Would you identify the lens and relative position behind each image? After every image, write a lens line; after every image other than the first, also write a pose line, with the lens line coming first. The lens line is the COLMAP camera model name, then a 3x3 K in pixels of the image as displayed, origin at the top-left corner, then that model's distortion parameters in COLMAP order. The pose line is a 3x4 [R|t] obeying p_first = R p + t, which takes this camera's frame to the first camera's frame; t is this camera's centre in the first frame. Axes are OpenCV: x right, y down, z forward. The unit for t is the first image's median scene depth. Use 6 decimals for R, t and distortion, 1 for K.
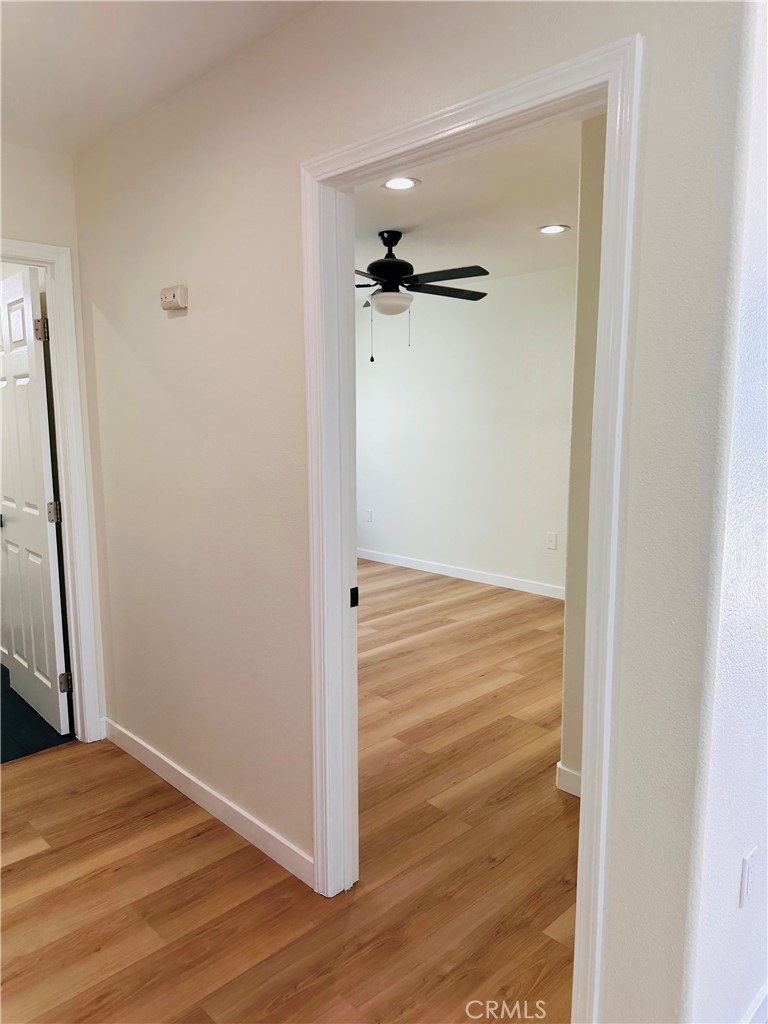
lens RADIAL K [[726.1, 0, 384.4], [0, 726.1, 511.0], [0, 0, 1]] dist [0.013633, -0.010038]
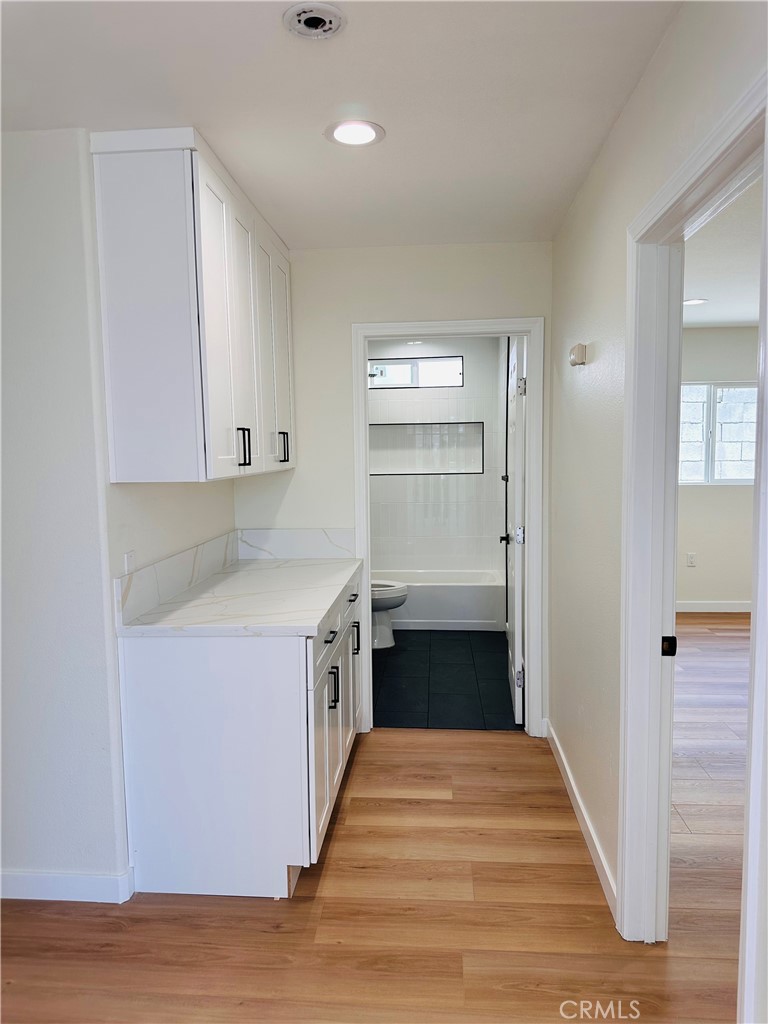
lens RADIAL K [[726.1, 0, 385.4], [0, 726.1, 515.0], [0, 0, 1]] dist [0.013633, -0.010038]
pose [[0.658710, 0.058959, -0.750083, 0.406806], [-0.080950, 0.996692, 0.007254, -0.033142], [0.748030, 0.055941, 0.661304, 0.050585]]
